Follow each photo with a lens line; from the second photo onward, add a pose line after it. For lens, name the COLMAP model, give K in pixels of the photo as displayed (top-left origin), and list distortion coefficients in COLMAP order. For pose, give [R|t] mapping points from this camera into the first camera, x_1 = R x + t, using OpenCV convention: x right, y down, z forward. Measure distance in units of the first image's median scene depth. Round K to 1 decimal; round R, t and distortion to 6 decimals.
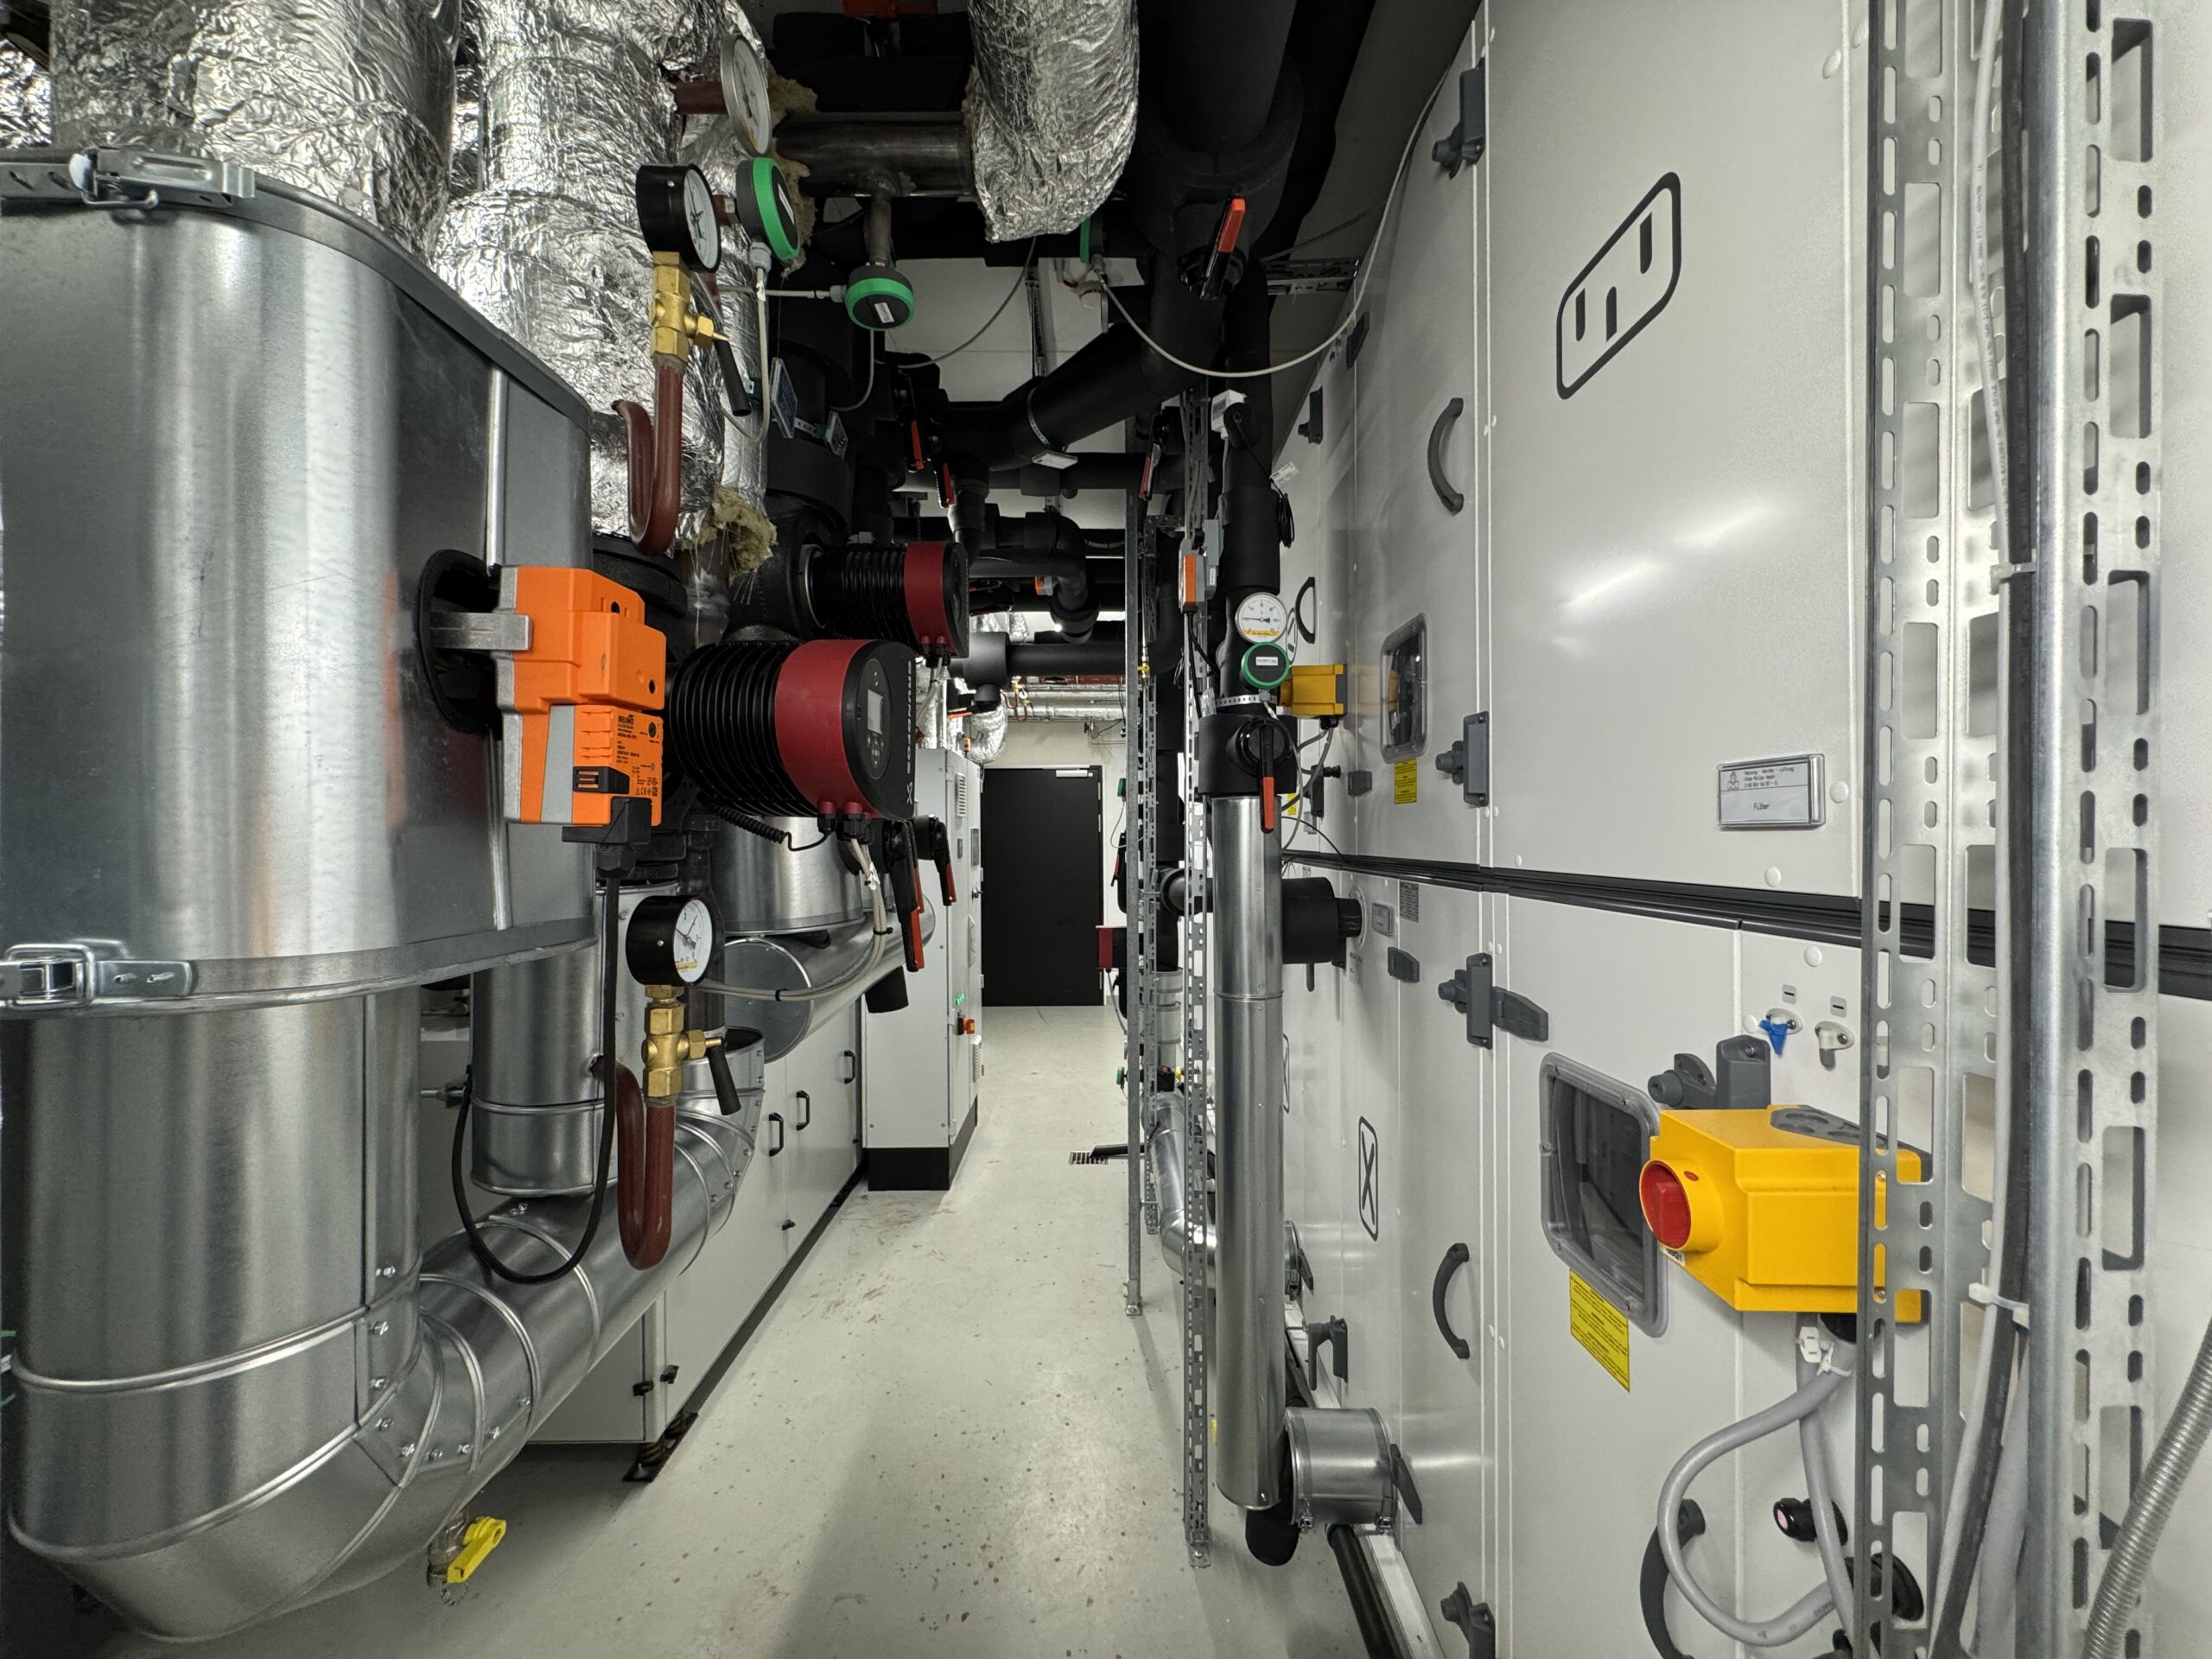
lens RADIAL K [[883.0, 0, 1105.6], [0, 883.0, 832.0], [0, 0, 1]] dist [-0.001383, -0.000303]
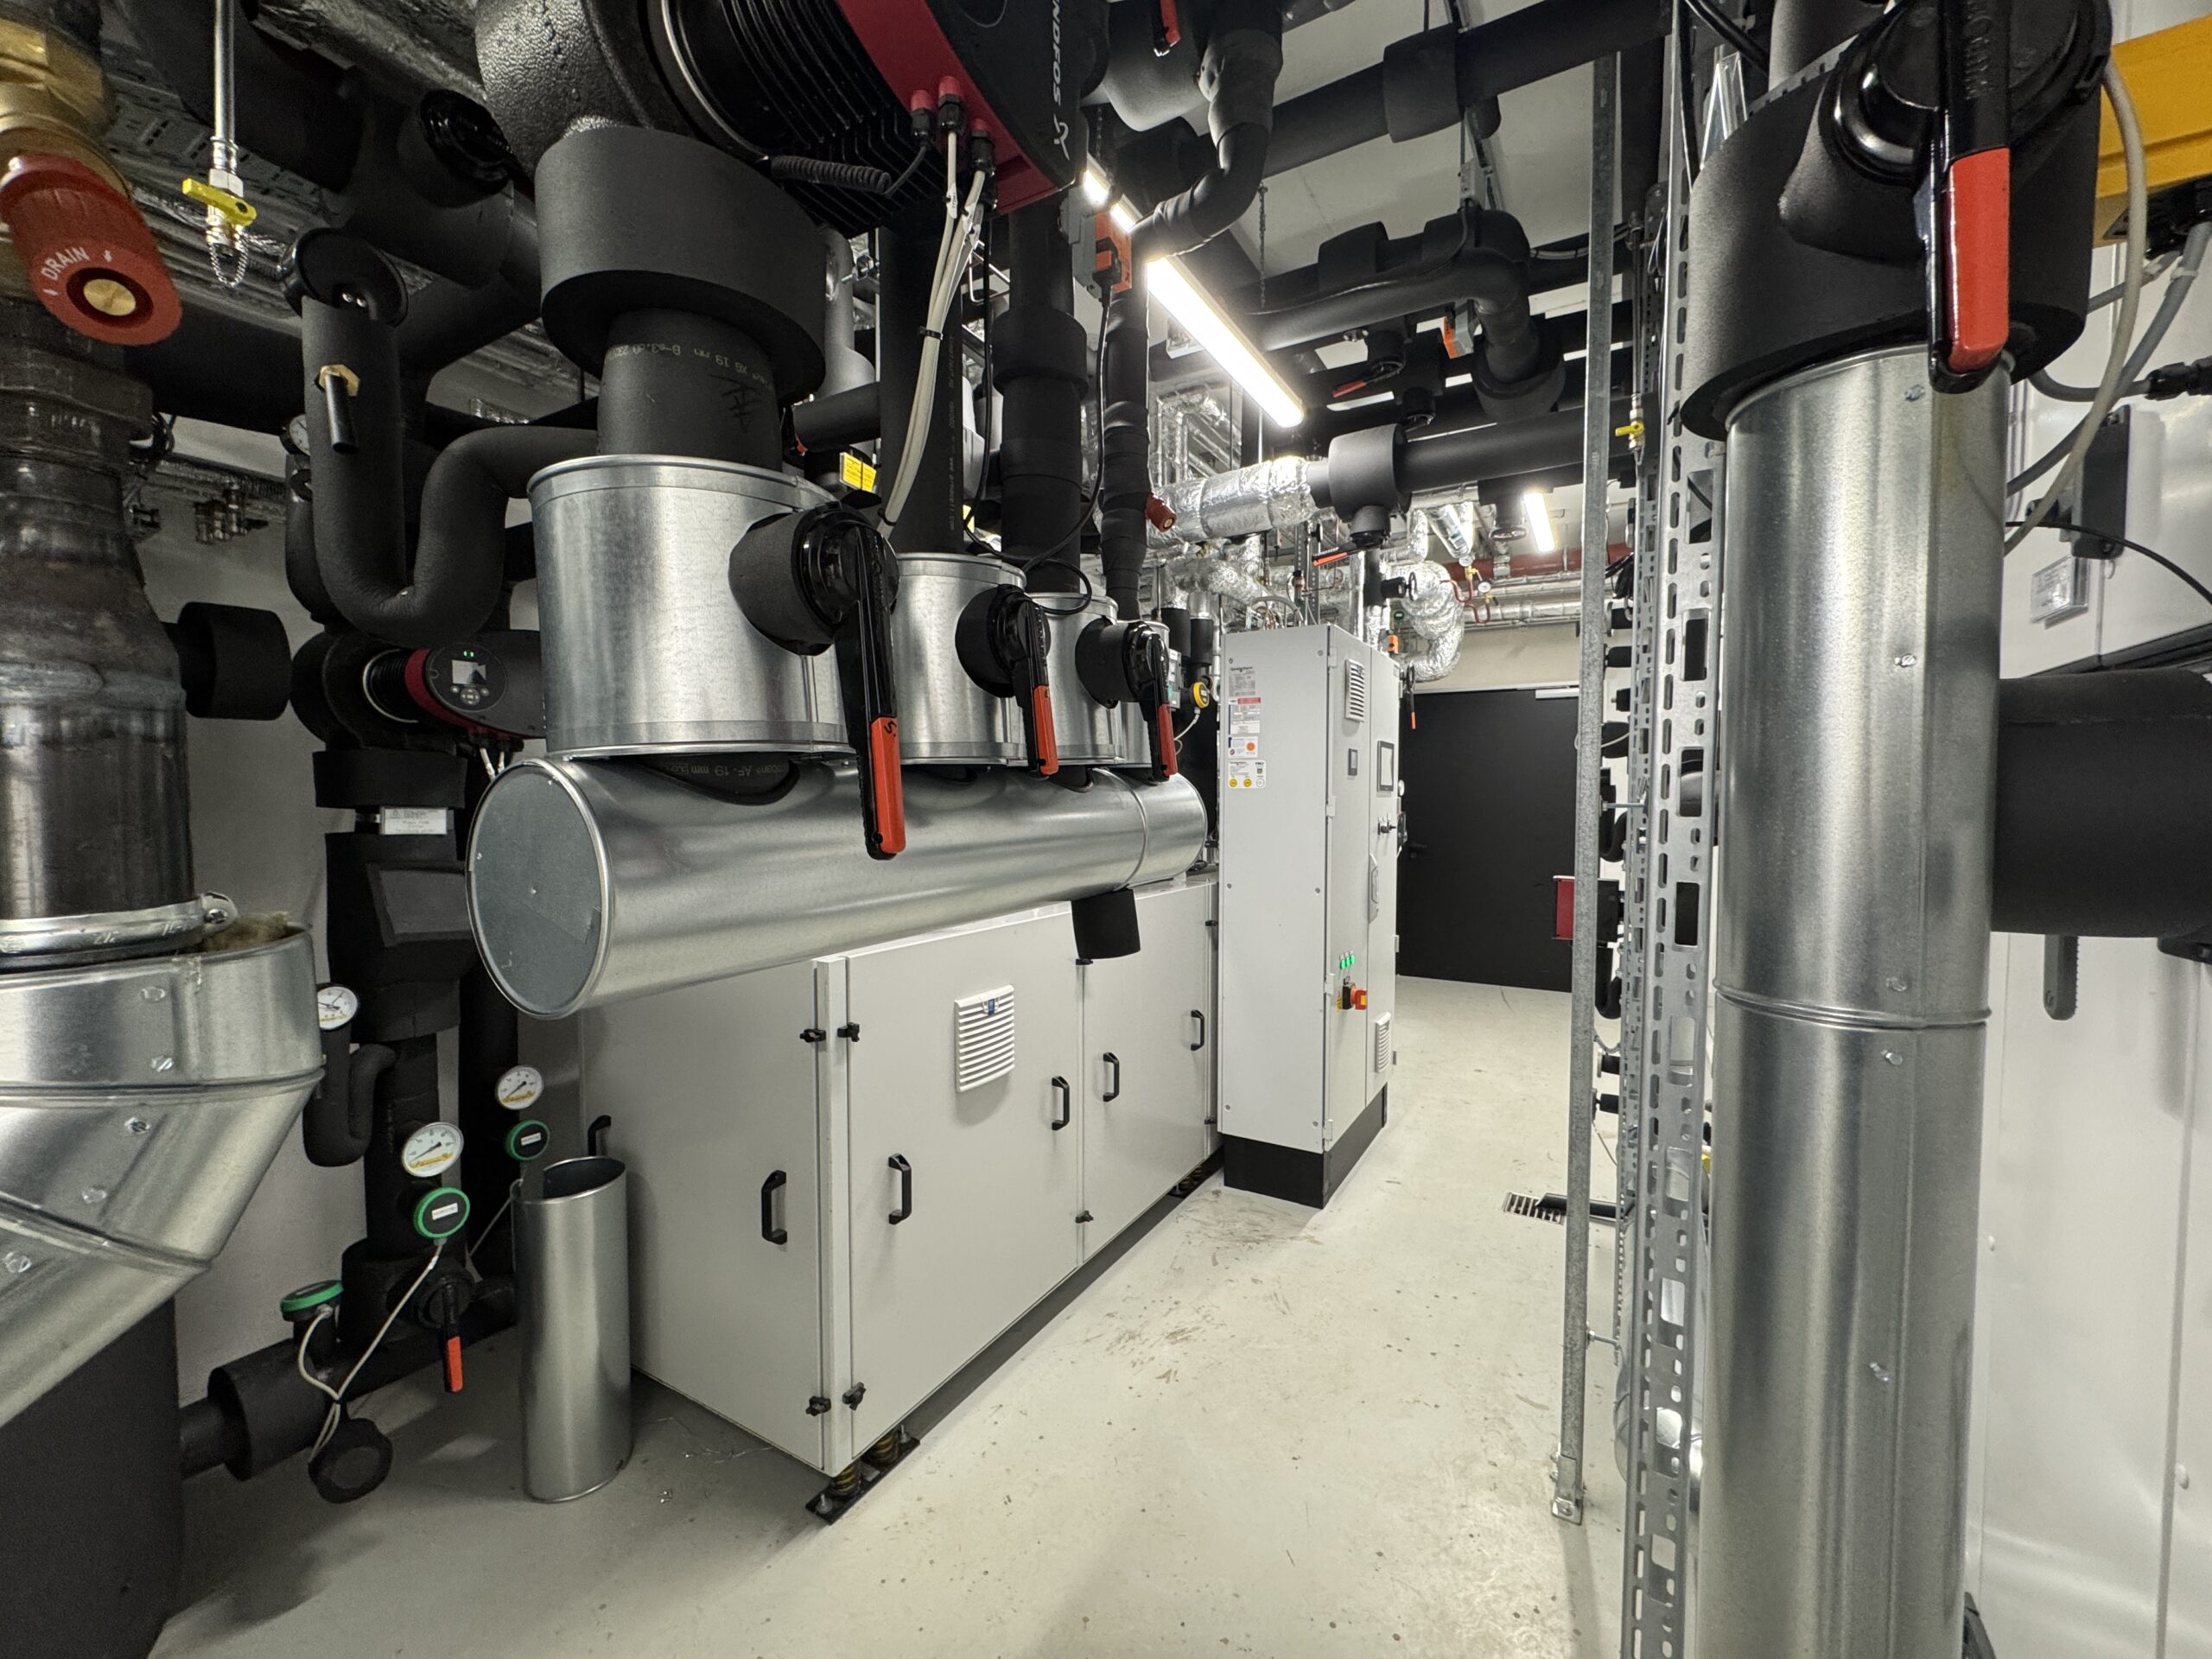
lens RADIAL K [[883.0, 0, 1102.7], [0, 883.0, 830.6], [0, 0, 1]] dist [-0.001383, -0.000303]
pose [[0.857528, 0.027758, -0.513688, 0.043055], [-0.006652, 0.999058, 0.042883, 0.049467], [0.514394, -0.033356, 0.856905, 0.268383]]
